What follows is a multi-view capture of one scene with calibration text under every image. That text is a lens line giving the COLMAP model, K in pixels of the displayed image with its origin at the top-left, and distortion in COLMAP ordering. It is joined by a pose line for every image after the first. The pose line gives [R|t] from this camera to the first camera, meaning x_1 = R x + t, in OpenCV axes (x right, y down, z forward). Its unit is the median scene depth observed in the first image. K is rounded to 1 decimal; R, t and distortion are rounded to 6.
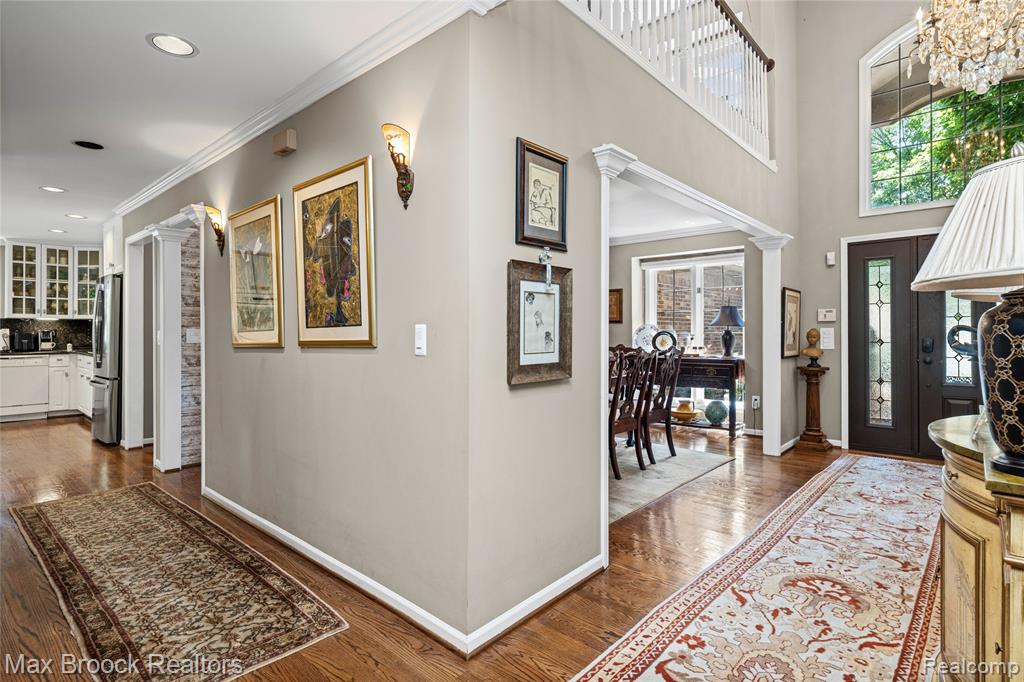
lens RADIAL K [[518.1, 0, 517.0], [0, 518.1, 331.4], [0, 0, 1]] dist [0.005033, -0.000795]
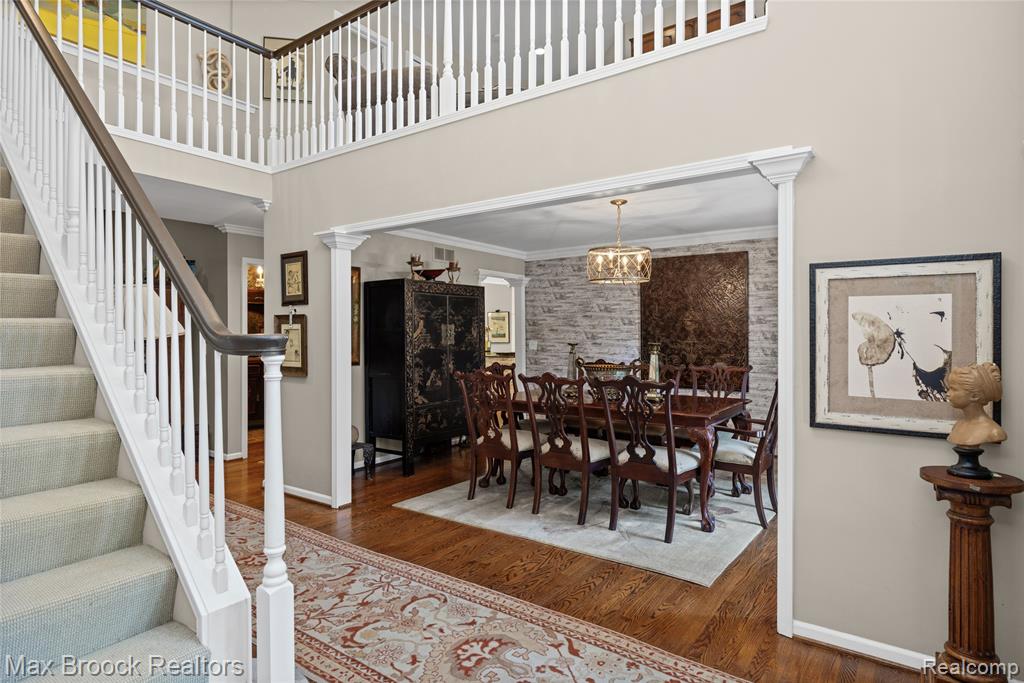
lens RADIAL K [[560.6, 0, 506.6], [0, 560.6, 332.7], [0, 0, 1]] dist [0.012186, -0.002085]
pose [[0.097405, 0.001368, -0.995244, 1.645792], [0.002972, 0.999994, 0.001665, -0.048224], [0.995240, -0.003120, 0.097401, 1.196504]]
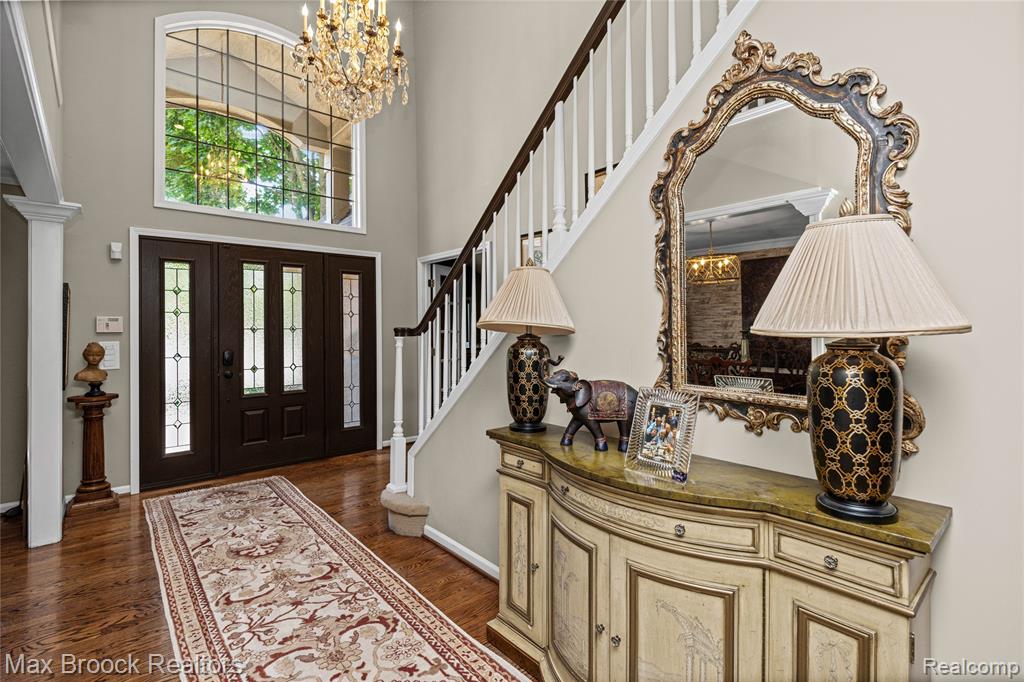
lens RADIAL K [[481.2, 0, 506.9], [0, 481.2, 326.5], [0, 0, 1]] dist [0.001398, 0.002349]
pose [[0.137993, 0.010067, 0.990382, -0.033899], [-0.000199, 0.999949, -0.010137, -0.039152], [-0.990433, 0.001201, 0.137988, 0.607294]]
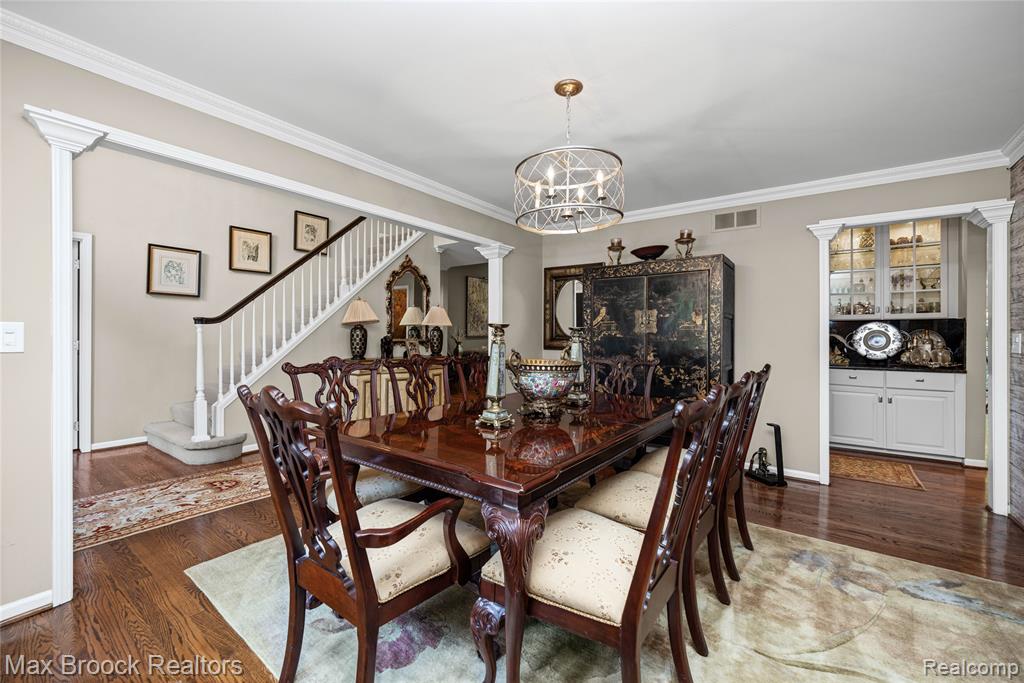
lens RADIAL K [[426.2, 0, 514.4], [0, 426.2, 335.4], [0, 0, 1]] dist [-0.004442, -0.000303]
pose [[-0.995534, -0.003630, -0.094335, 0.207867], [-0.004050, 0.999983, 0.004258, -0.001326], [0.094318, 0.004621, -0.995531, 2.411361]]
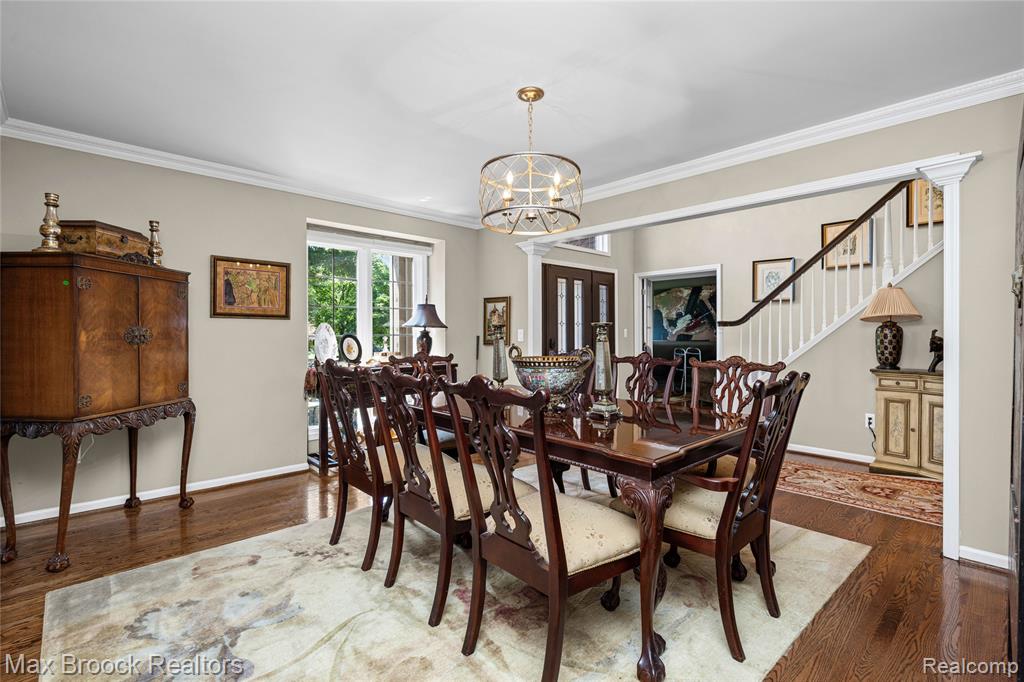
lens RADIAL K [[469.3, 0, 513.0], [0, 469.3, 339.1], [0, 0, 1]] dist [0.000320, -0.000349]
pose [[0.085197, -0.006657, 0.996342, -0.778110], [-0.000697, 0.999977, 0.006741, 0.010218], [-0.996364, -0.001269, 0.085190, 1.638510]]
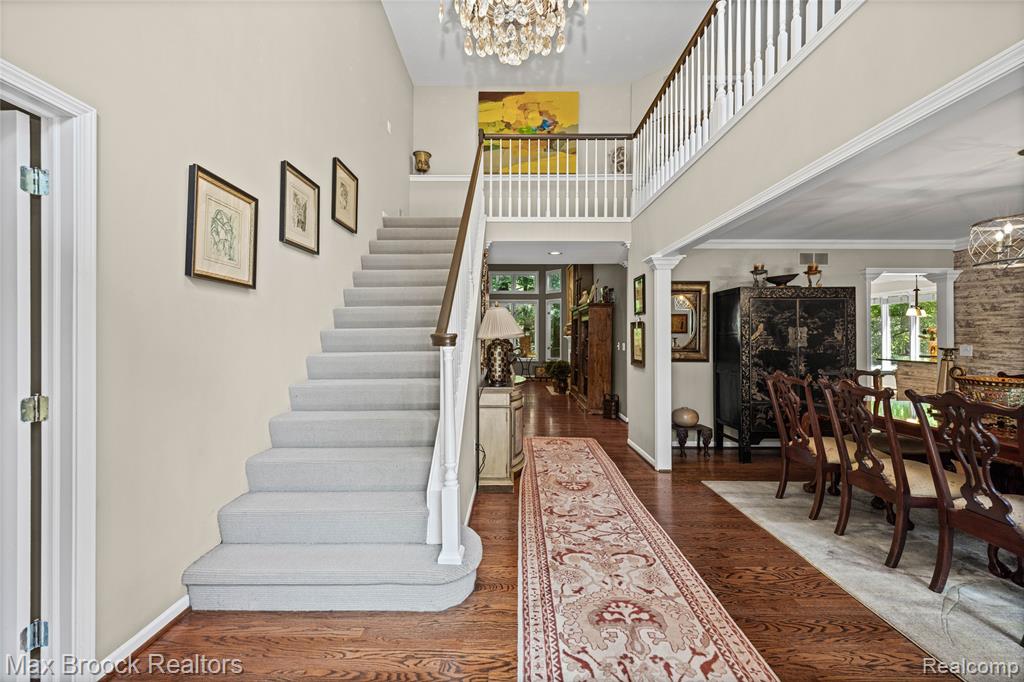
lens RADIAL K [[407.9, 0, 510.8], [0, 407.9, 337.0], [0, 0, 1]] dist [-0.001305, 0.000224]
pose [[-0.750788, 0.001658, -0.660541, 1.425167], [0.001213, 0.999999, 0.001132, -0.041781], [0.660542, 0.000049, -0.750789, 1.598278]]
